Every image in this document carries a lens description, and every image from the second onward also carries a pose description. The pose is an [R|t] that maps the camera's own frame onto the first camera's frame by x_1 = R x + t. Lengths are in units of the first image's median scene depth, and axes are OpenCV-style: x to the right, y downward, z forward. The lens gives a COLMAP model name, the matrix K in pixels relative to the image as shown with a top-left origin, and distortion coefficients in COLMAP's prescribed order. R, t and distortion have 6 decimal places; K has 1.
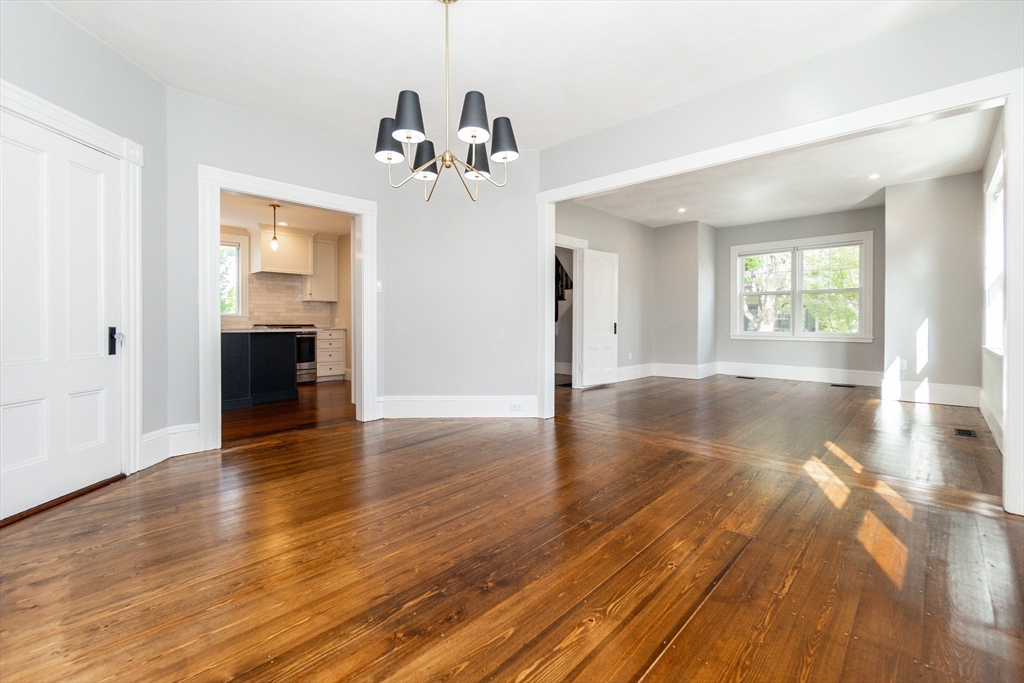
lens RADIAL K [[446.6, 0, 514.8], [0, 446.6, 332.2], [0, 0, 1]] dist [-0.002311, 0.000197]
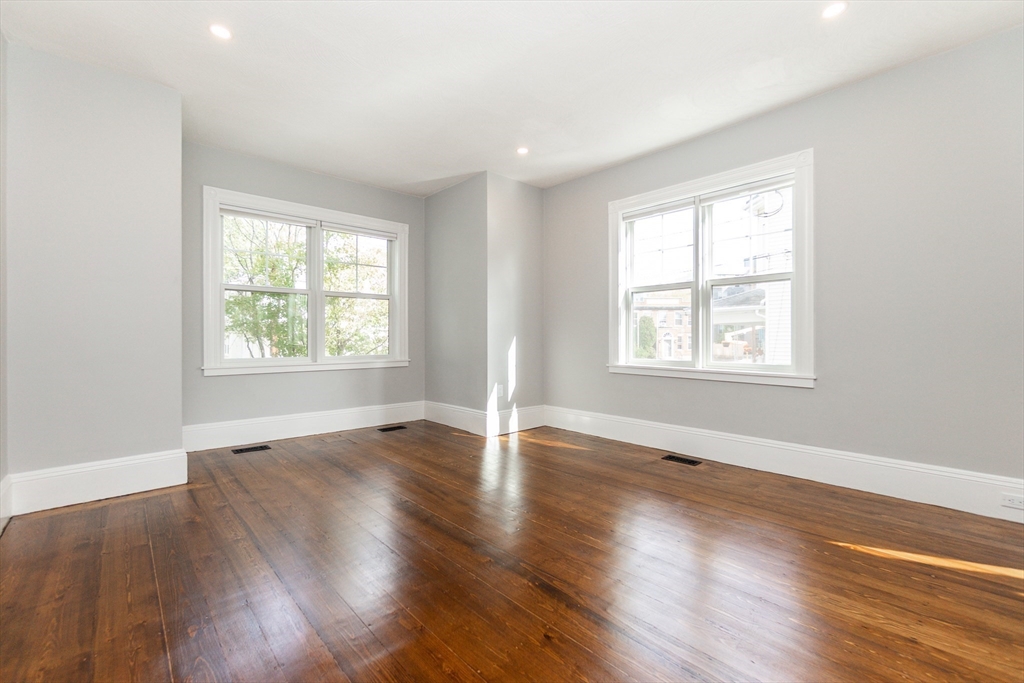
lens RADIAL K [[446.6, 0, 507.9], [0, 446.6, 340.3], [0, 0, 1]] dist [-0.002311, 0.000197]
pose [[0.083033, -0.009636, 0.996500, 0.033339], [0.019672, 0.999774, 0.008028, -0.031161], [-0.996353, 0.018937, 0.083203, 0.919099]]
